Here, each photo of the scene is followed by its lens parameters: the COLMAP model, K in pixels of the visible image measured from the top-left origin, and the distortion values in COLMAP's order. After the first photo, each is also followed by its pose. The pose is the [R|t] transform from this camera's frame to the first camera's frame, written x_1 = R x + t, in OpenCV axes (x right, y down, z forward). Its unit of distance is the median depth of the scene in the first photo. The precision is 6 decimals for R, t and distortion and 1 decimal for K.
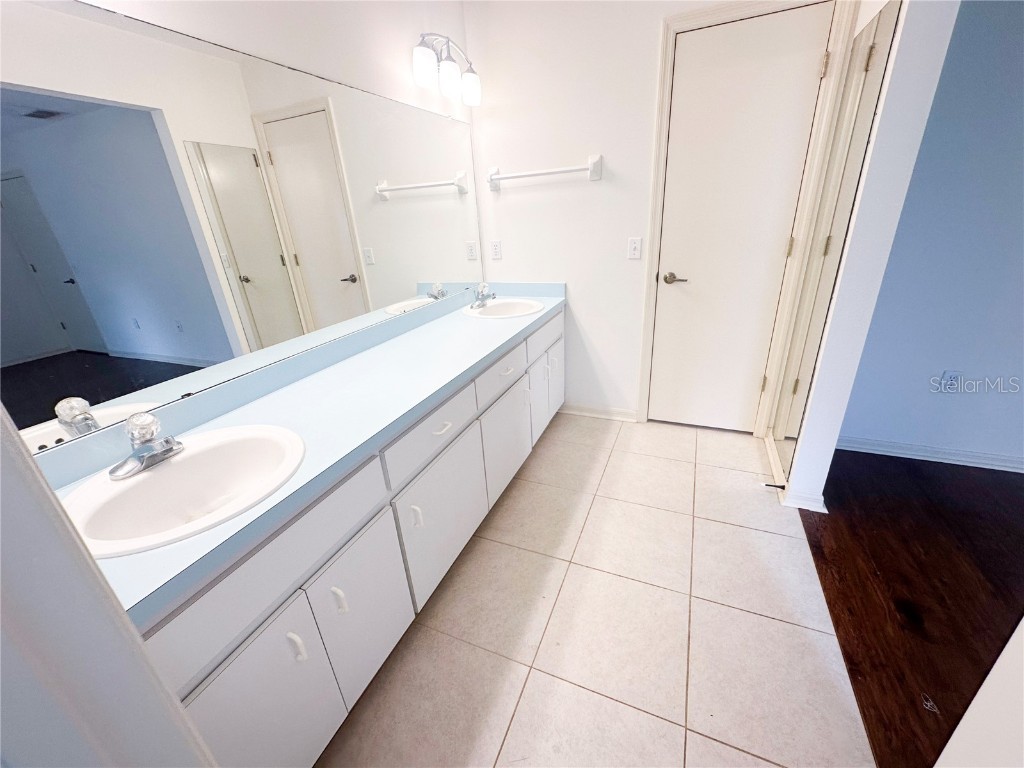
lens RADIAL K [[405.8, 0, 512.3], [0, 405.8, 384.5], [0, 0, 1]] dist [0.000110, -0.000039]
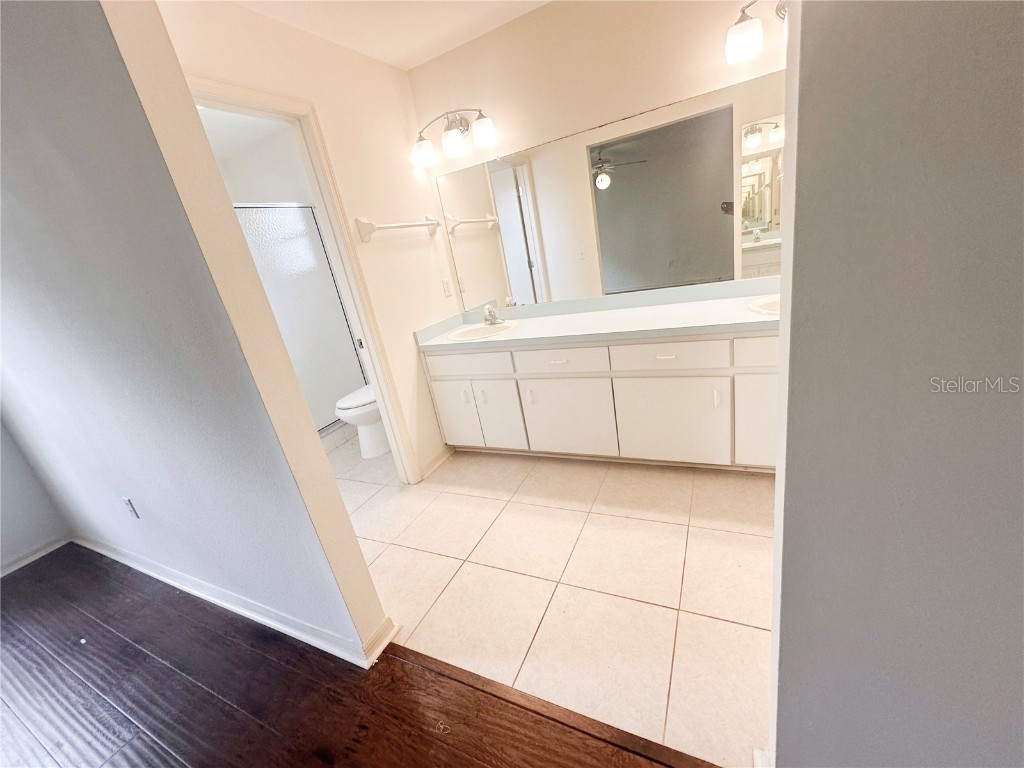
lens RADIAL K [[405.8, 0, 510.3], [0, 405.8, 384.8], [0, 0, 1]] dist [0.000110, -0.000039]
pose [[-0.031198, 0.386952, -0.921572, 1.219291], [-0.209996, 0.898904, 0.384544, -0.347115], [0.977204, 0.205523, 0.053214, 0.687744]]
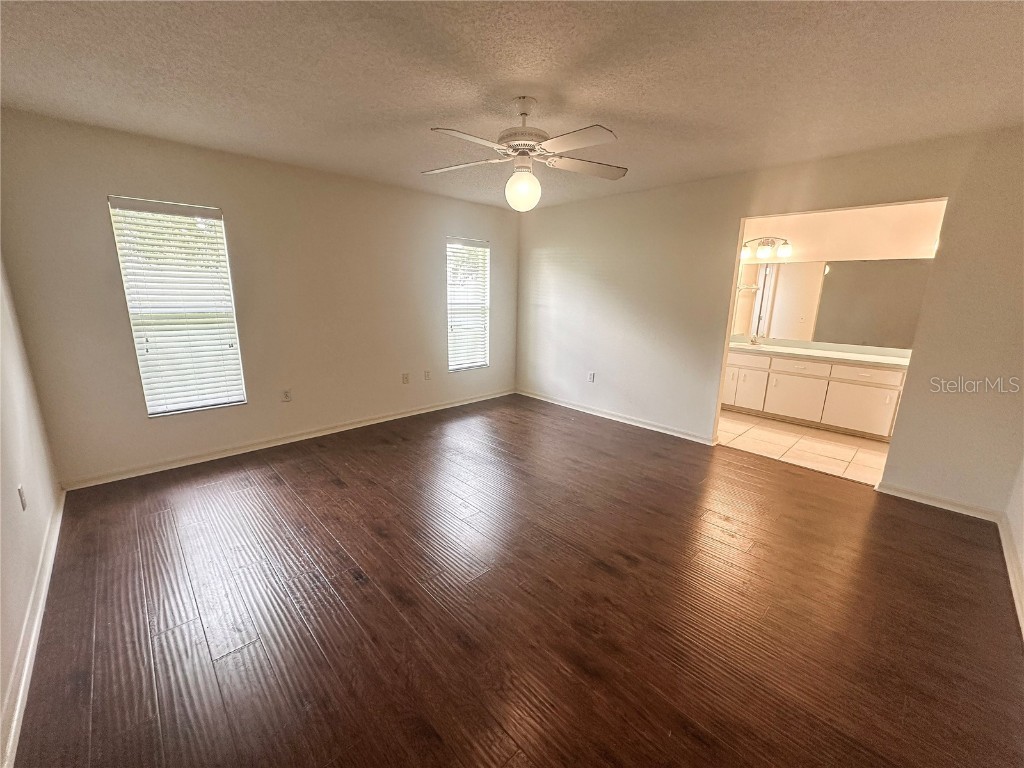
lens RADIAL K [[405.8, 0, 512.5], [0, 405.8, 384.1], [0, 0, 1]] dist [0.000110, -0.000039]
pose [[-0.382391, 0.253131, -0.888652, 3.256781], [-0.354001, 0.848228, 0.393944, -0.213447], [0.853499, 0.465224, -0.234746, -0.100067]]
